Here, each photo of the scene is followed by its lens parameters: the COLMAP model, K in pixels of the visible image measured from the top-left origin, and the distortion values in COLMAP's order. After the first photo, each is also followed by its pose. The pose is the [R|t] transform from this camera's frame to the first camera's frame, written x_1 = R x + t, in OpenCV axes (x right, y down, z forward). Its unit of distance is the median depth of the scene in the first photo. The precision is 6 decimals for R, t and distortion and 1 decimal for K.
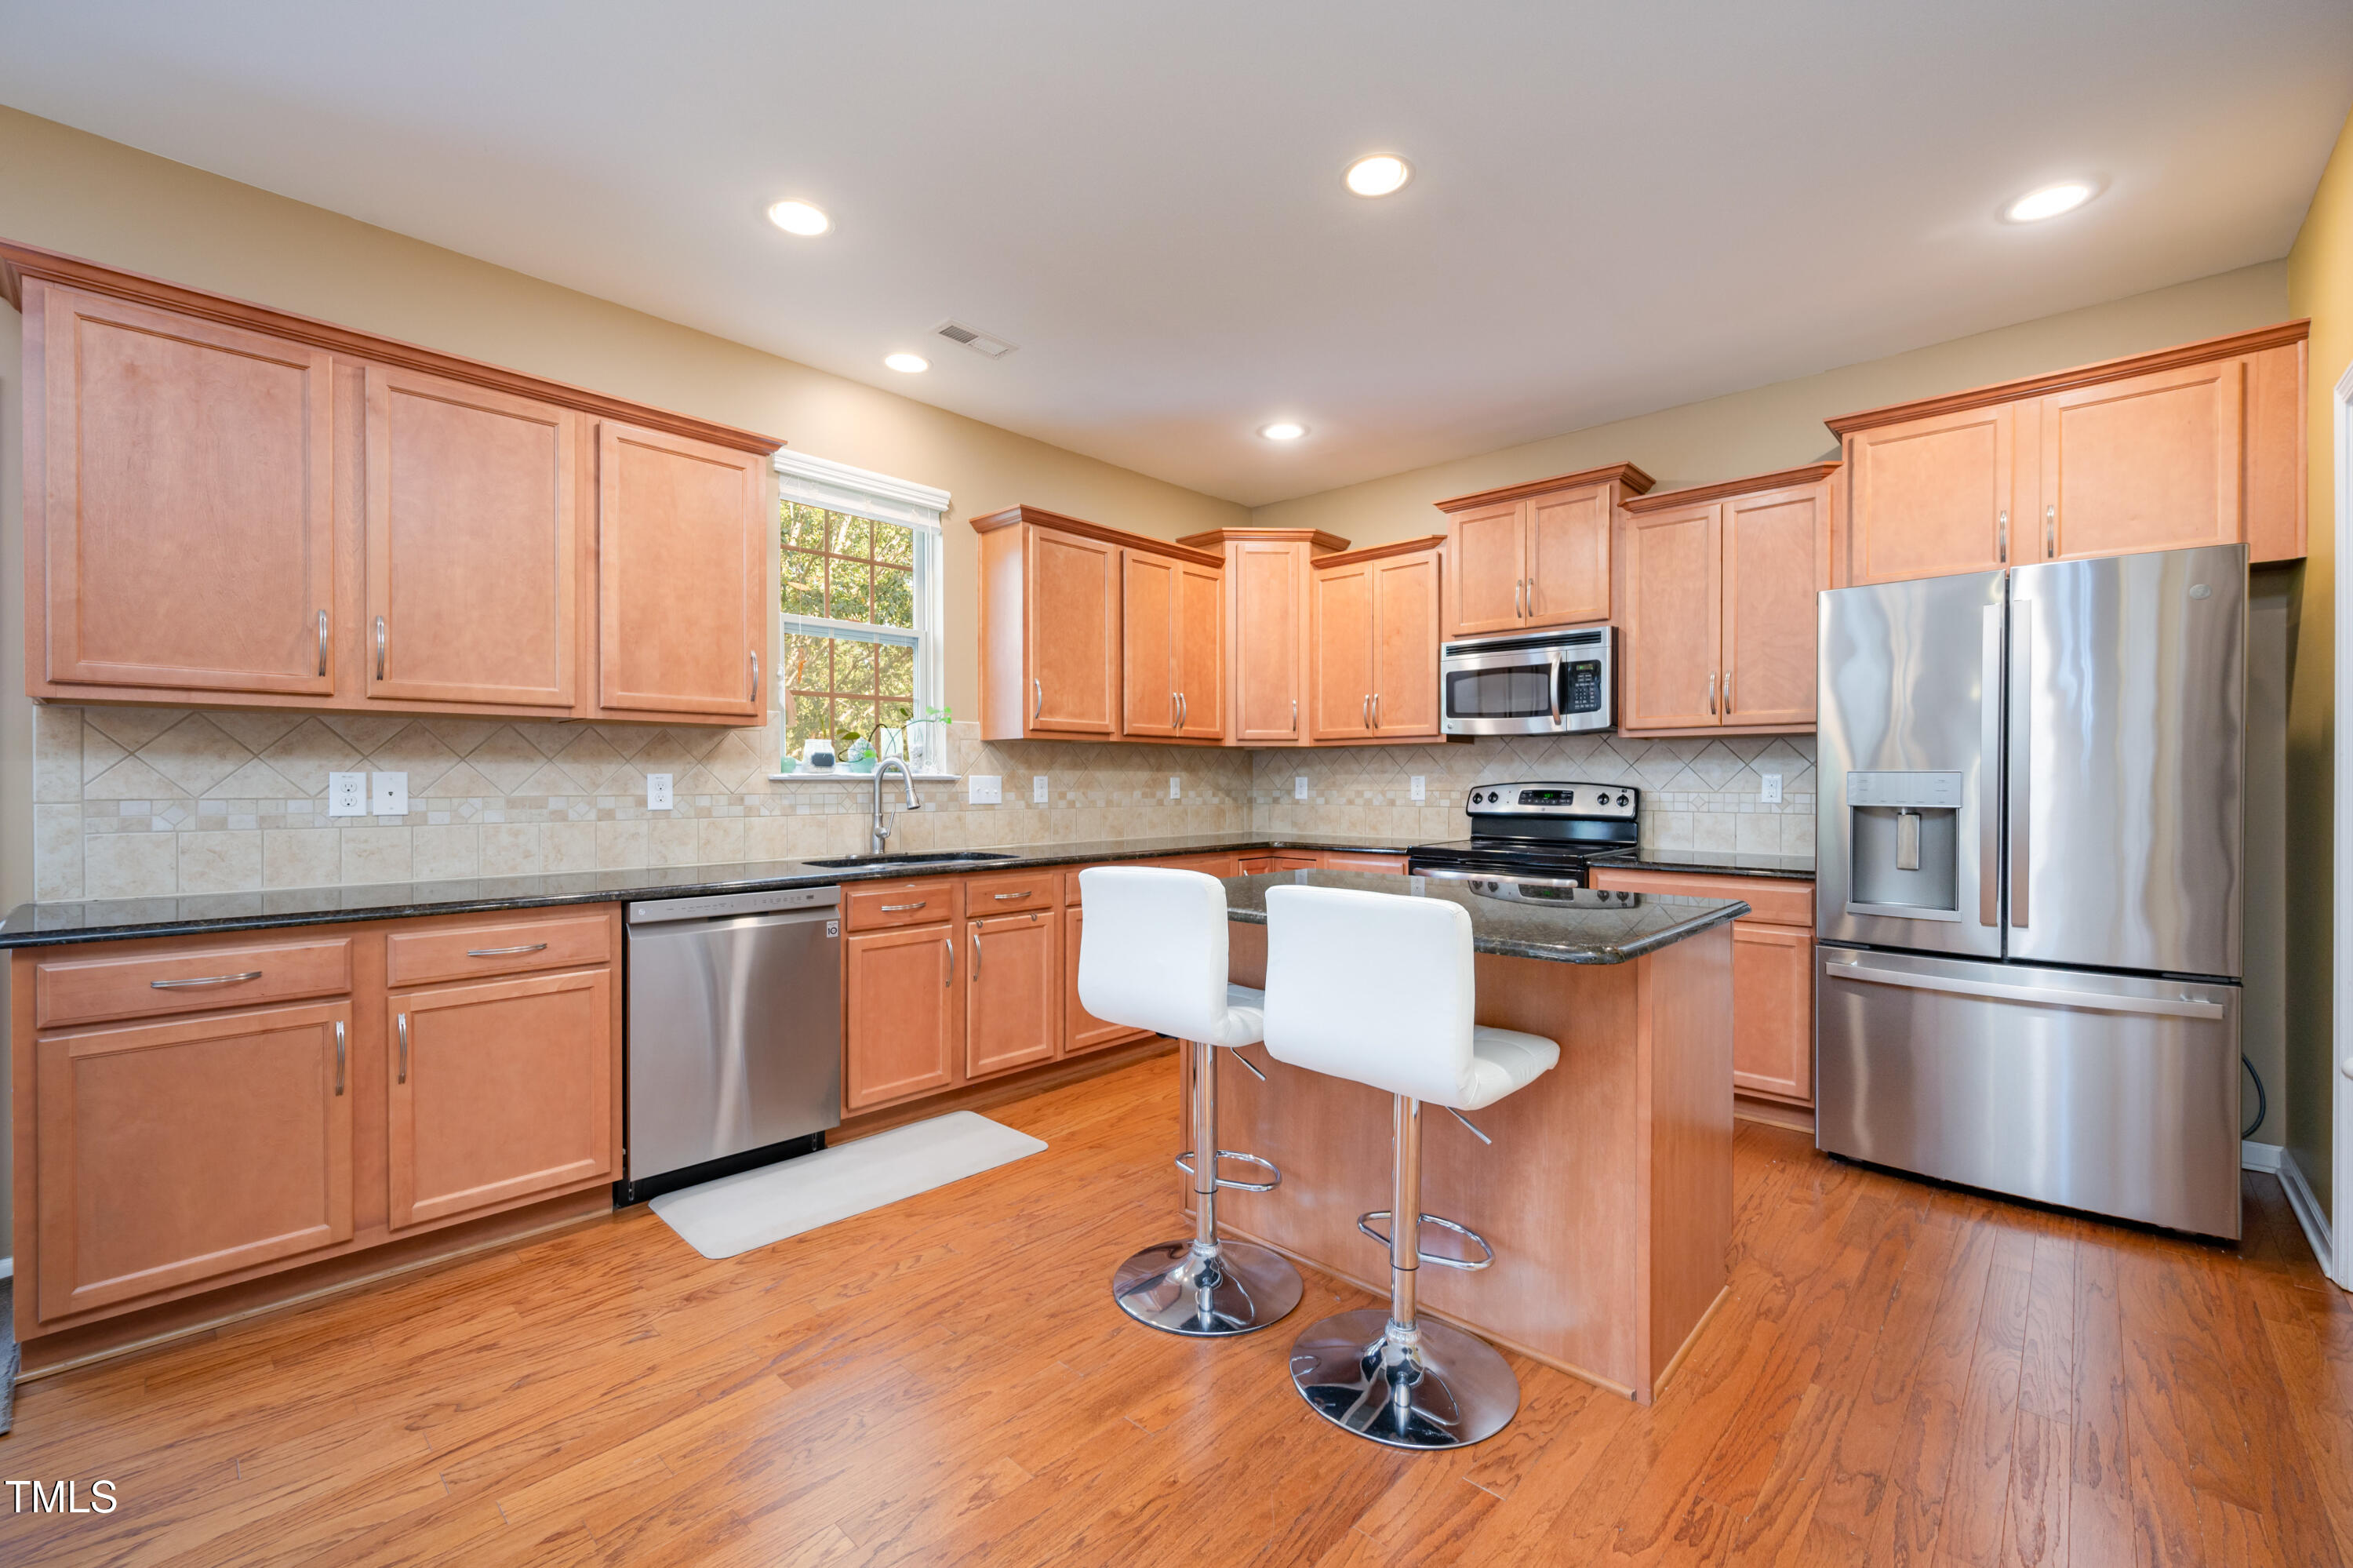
lens RADIAL K [[970.0, 0, 1184.4], [0, 970.0, 789.2], [0, 0, 1]] dist [-0.001618, 0.000188]
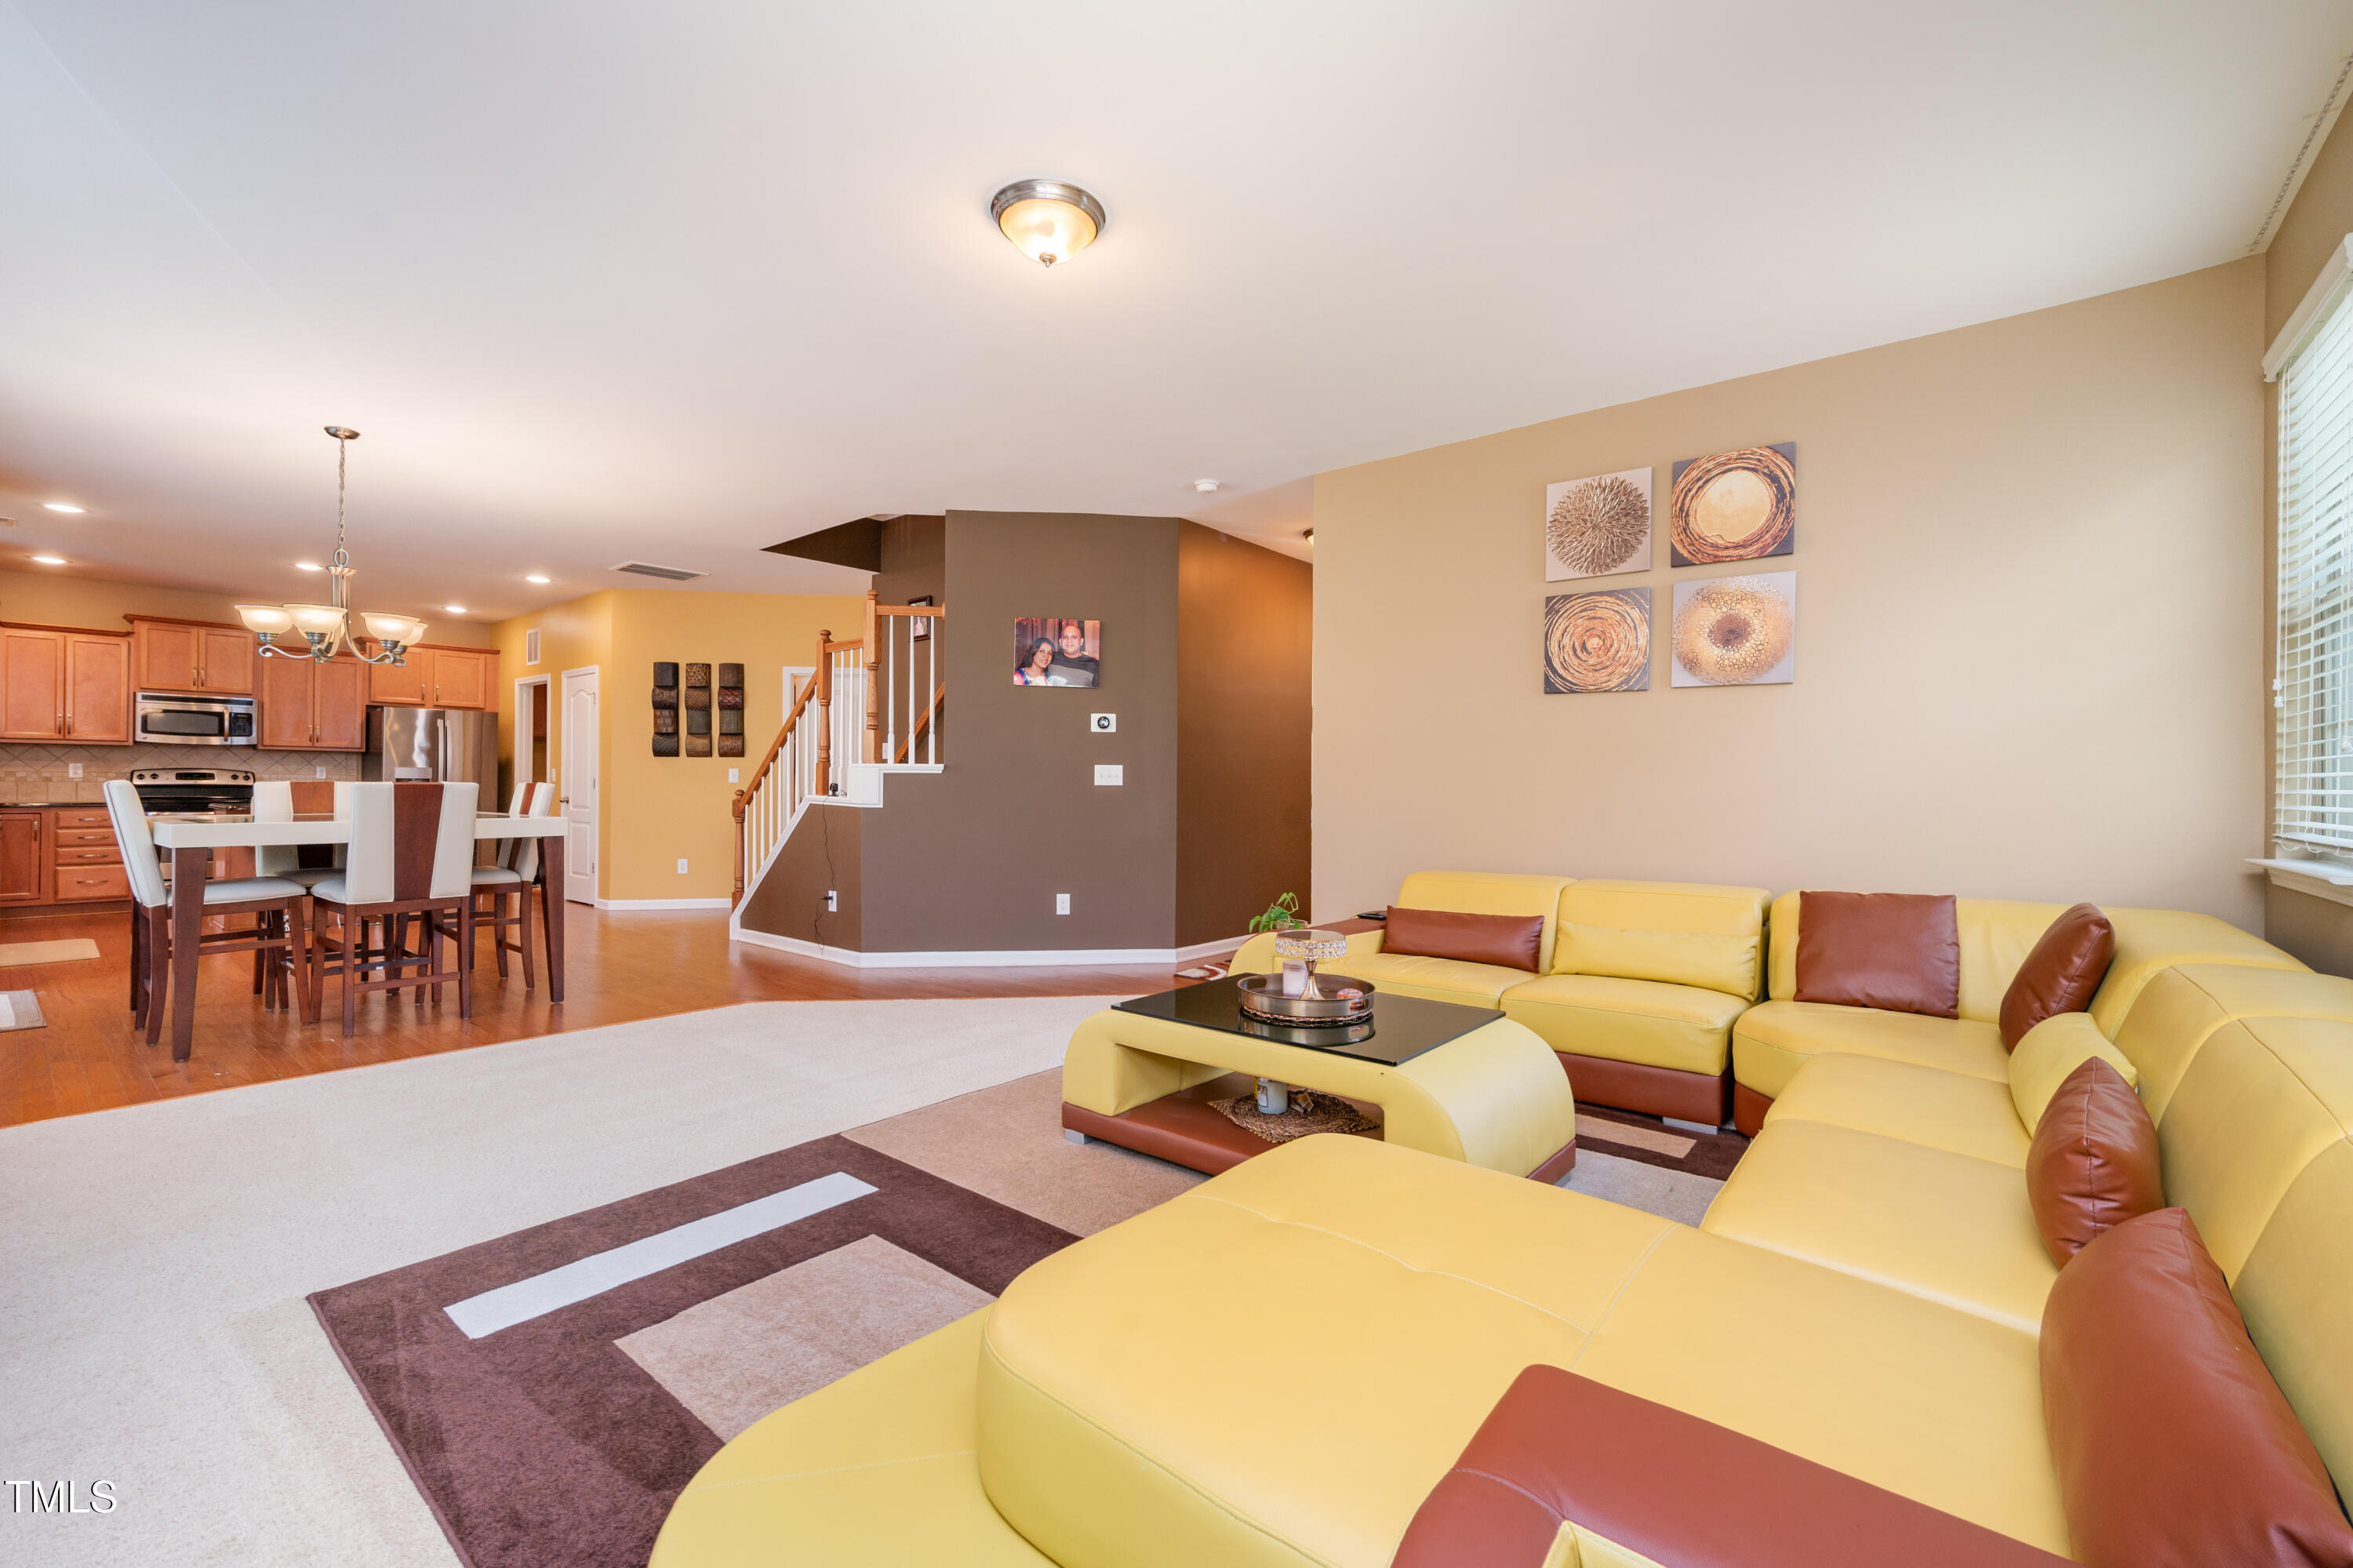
lens RADIAL K [[970.0, 0, 1172.7], [0, 970.0, 778.2], [0, 0, 1]] dist [-0.001618, 0.000188]
pose [[-0.068466, 0.002971, 0.997649, -1.743087], [-0.002388, 0.999992, -0.003142, 0.014105], [-0.997651, -0.002597, -0.068459, -0.852743]]
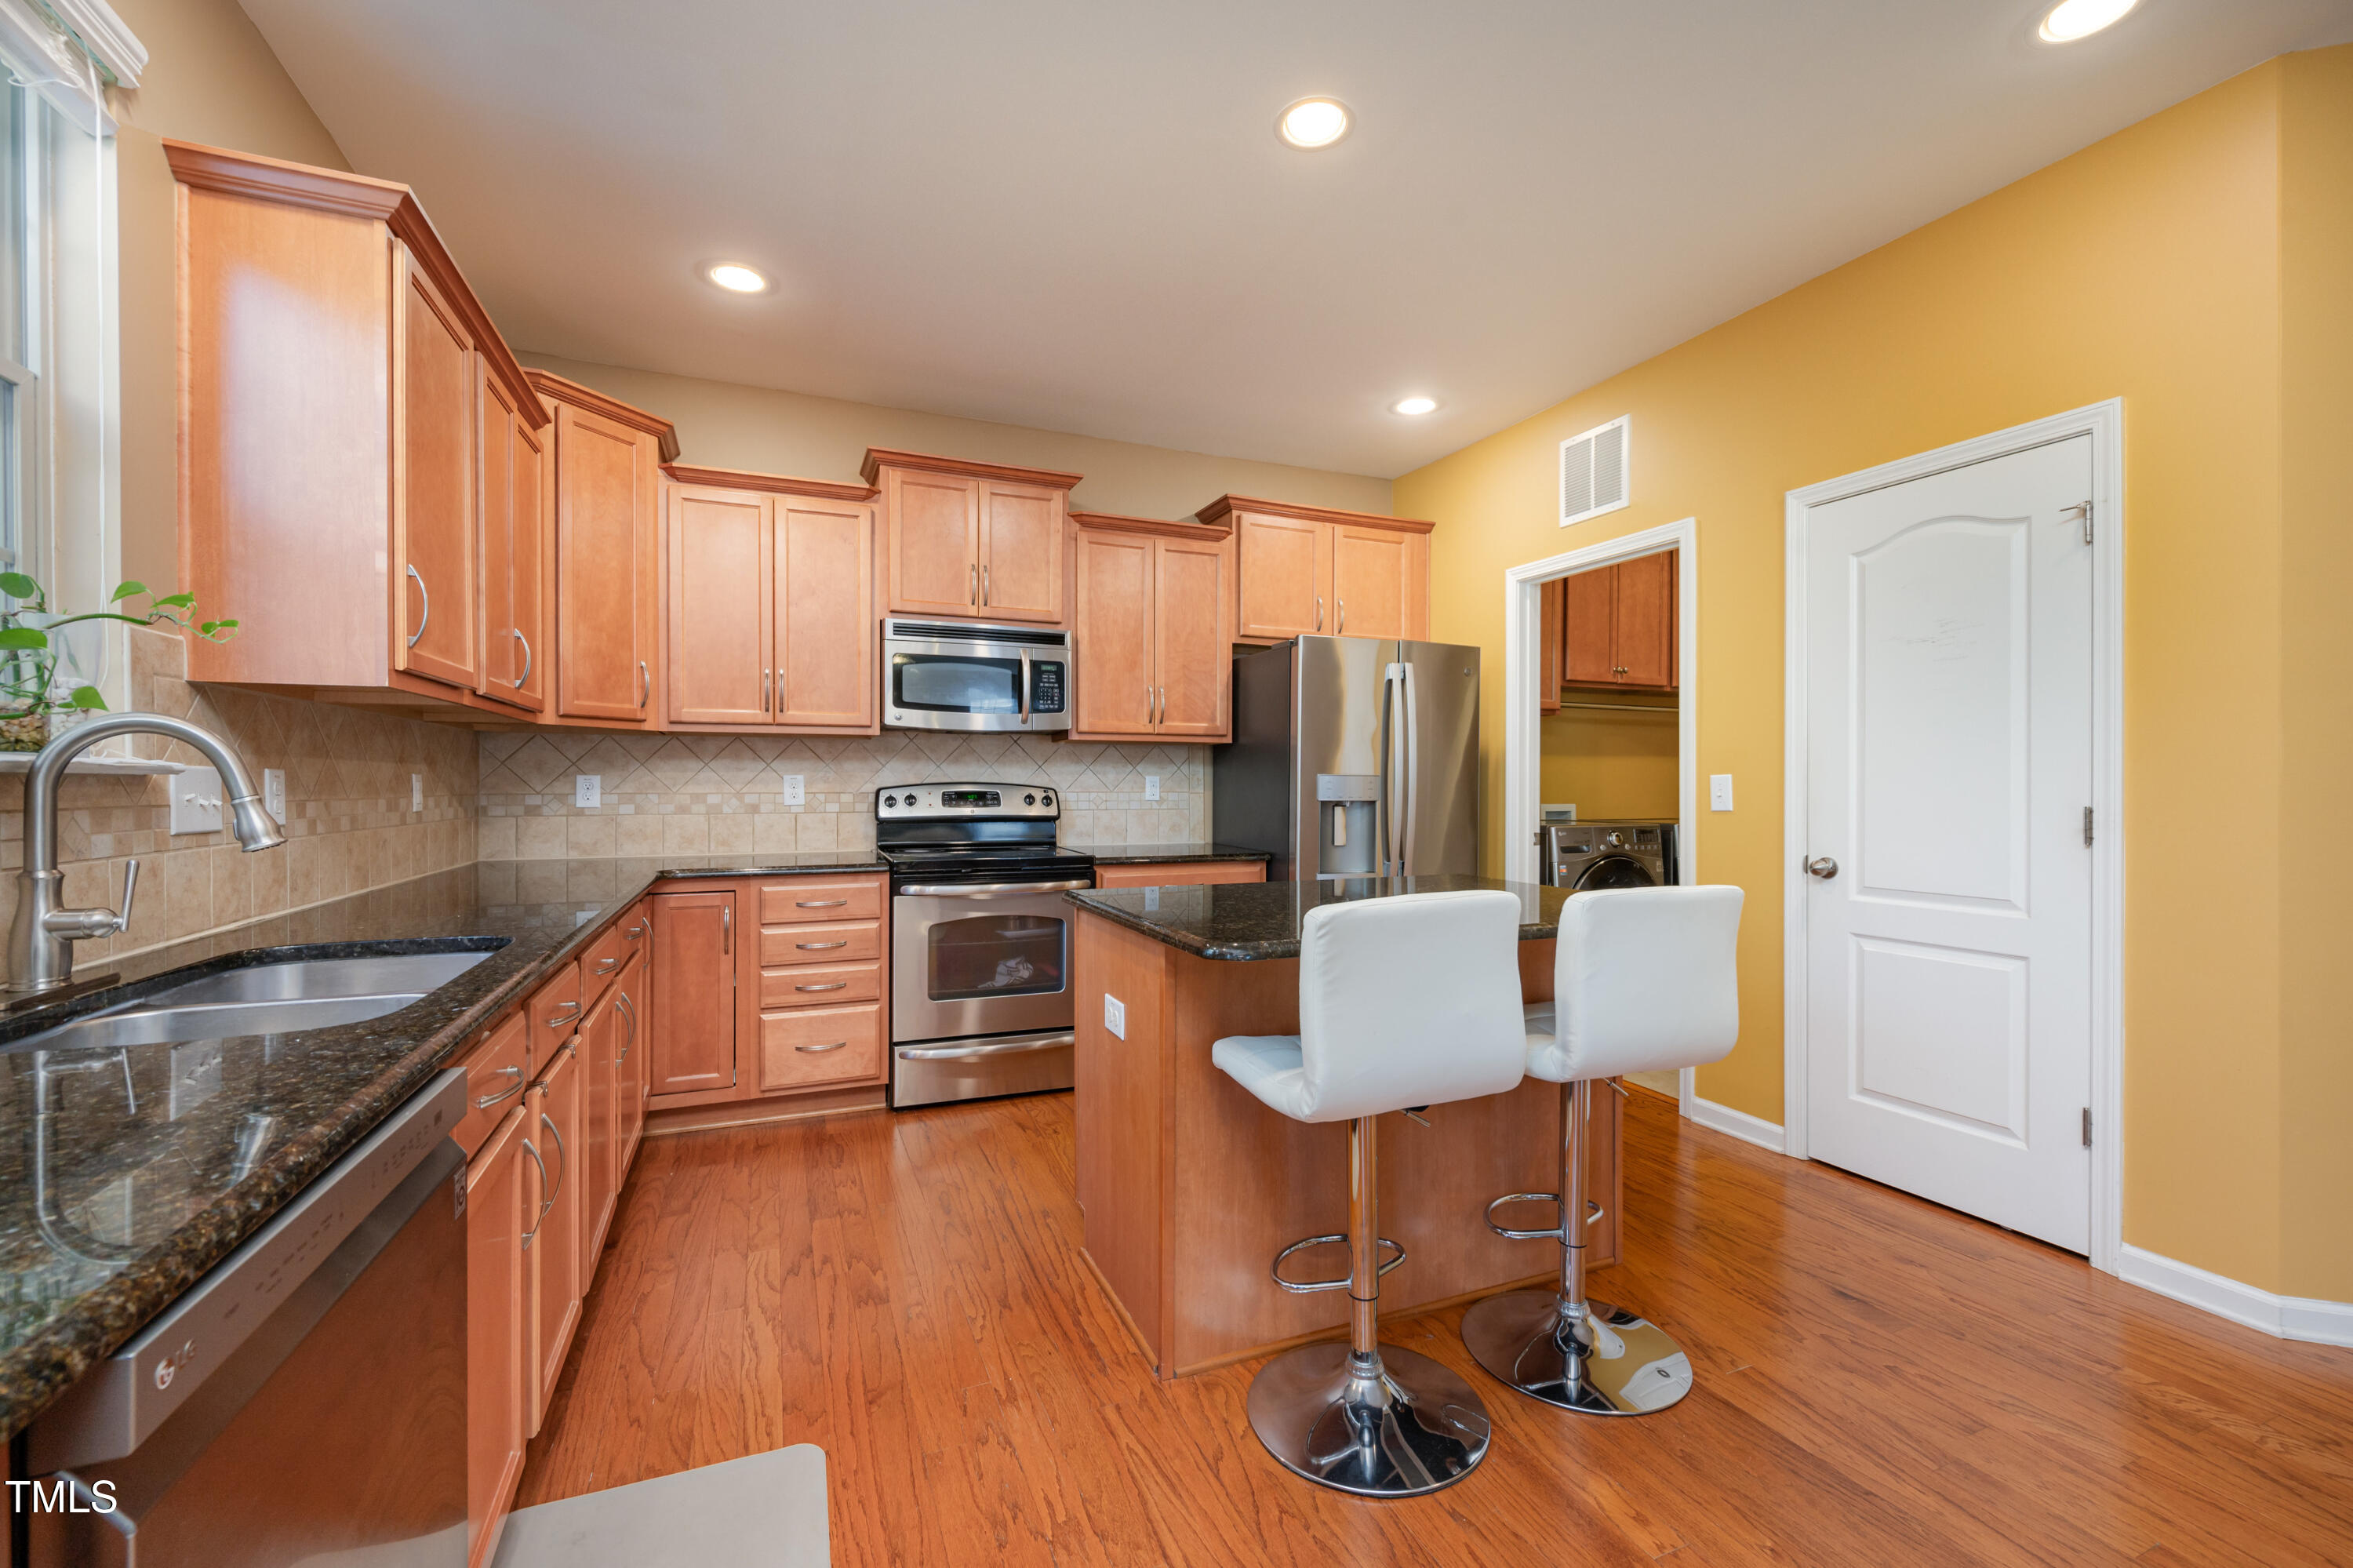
lens RADIAL K [[970.0, 0, 1177.0], [0, 970.0, 791.4], [0, 0, 1]] dist [-0.001618, 0.000188]
pose [[0.410057, -0.007982, 0.912025, -0.411487], [0.004914, 0.999967, 0.006542, -0.004128], [-0.912047, 0.001799, 0.410082, 0.435568]]
